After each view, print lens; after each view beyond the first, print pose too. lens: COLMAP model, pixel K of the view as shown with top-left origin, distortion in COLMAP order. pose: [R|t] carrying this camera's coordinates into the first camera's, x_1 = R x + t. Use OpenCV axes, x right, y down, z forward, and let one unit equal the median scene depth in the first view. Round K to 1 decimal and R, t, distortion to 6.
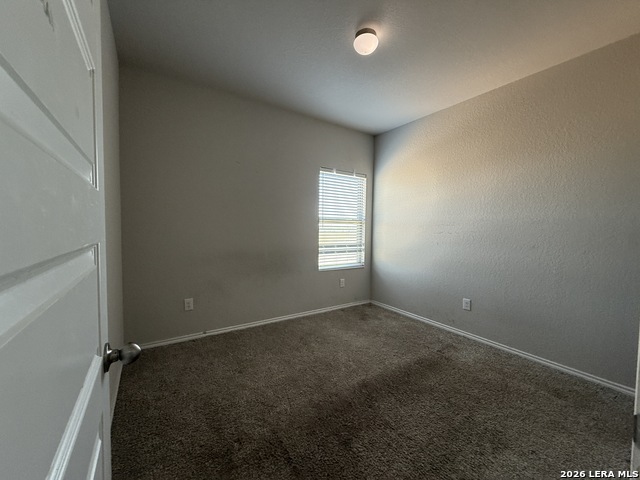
lens RADIAL K [[255.7, 0, 319.0], [0, 255.7, 241.3], [0, 0, 1]] dist [-0.000522, -0.000309]
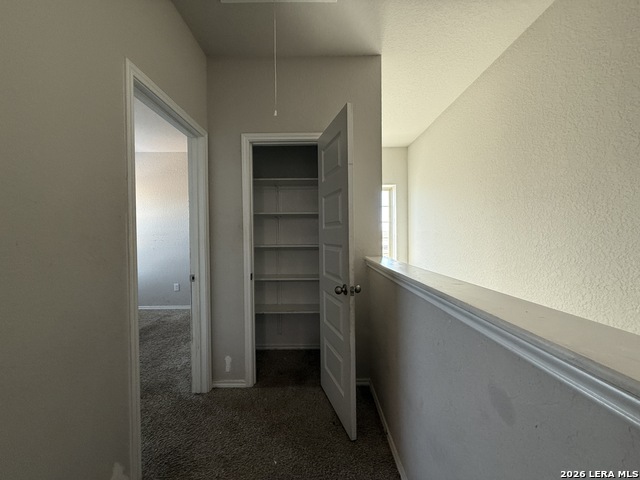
lens RADIAL K [[255.7, 0, 320.7], [0, 255.7, 238.5], [0, 0, 1]] dist [-0.000522, -0.000309]
pose [[0.541224, -0.027708, 0.840422, -0.215783], [0.061353, 0.998094, -0.006604, 0.022289], [-0.838637, 0.055137, 0.541893, -0.532762]]
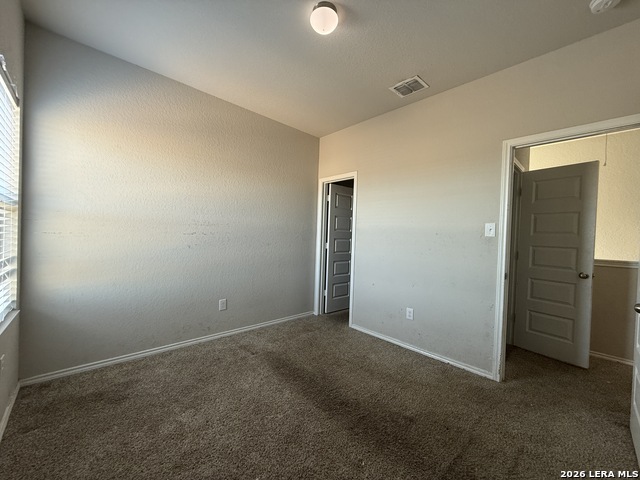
lens RADIAL K [[255.7, 0, 319.0], [0, 255.7, 238.2], [0, 0, 1]] dist [-0.000522, -0.000309]
pose [[-0.179430, -0.031384, 0.983270, -0.465645], [0.012773, 0.999332, 0.034227, -0.044114], [-0.983688, 0.018701, -0.178910, 0.792172]]
